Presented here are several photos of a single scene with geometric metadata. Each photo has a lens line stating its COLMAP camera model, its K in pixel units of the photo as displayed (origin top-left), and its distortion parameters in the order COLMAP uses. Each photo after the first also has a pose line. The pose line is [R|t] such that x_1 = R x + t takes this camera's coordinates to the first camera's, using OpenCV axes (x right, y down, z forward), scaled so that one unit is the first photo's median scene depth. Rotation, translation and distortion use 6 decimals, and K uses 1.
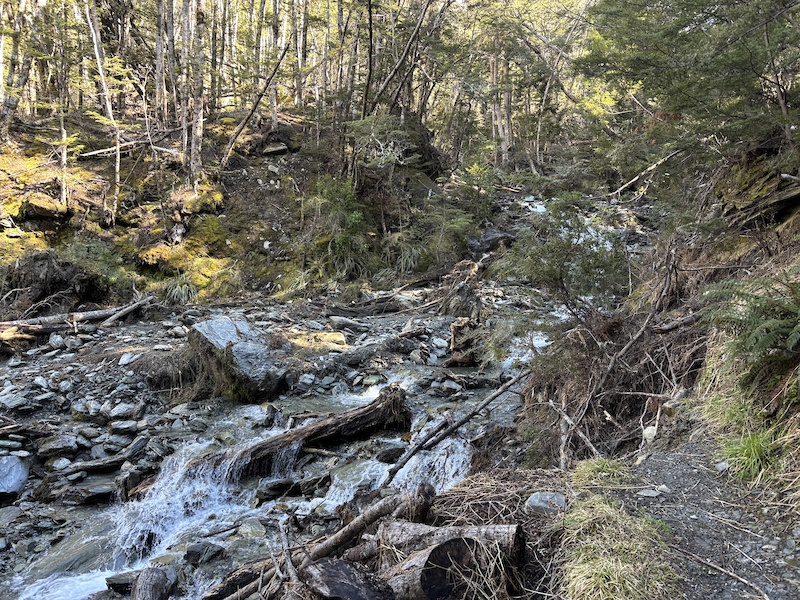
lens RADIAL K [[630.1, 0, 400.0], [0, 630.1, 300.0], [0, 0, 1]] dist [0.077016, -0.113510]
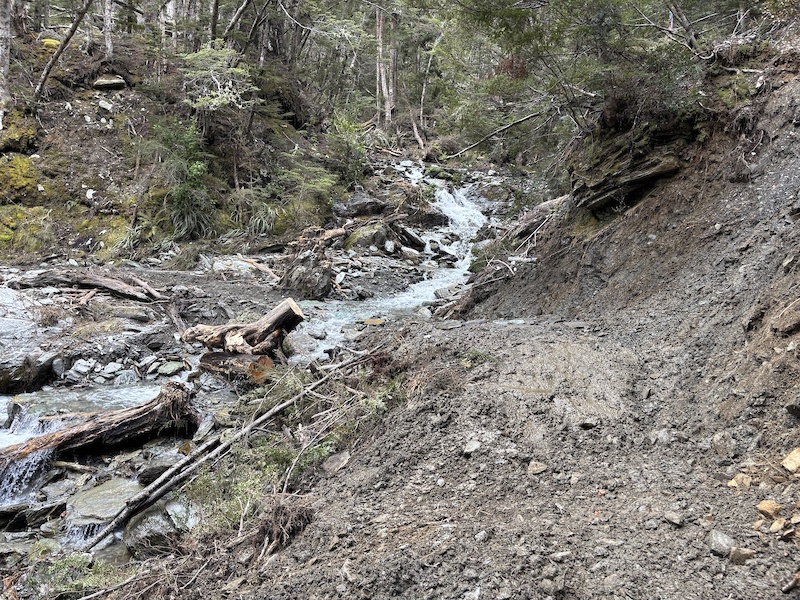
lens RADIAL K [[630.1, 0, 400.0], [0, 630.1, 300.0], [0, 0, 1]] dist [0.077016, -0.113510]
pose [[0.984749, 0.034183, 0.170592, 0.060429], [-0.044254, 0.997473, 0.055585, -0.011515], [-0.168261, -0.062287, 0.983773, 0.079970]]
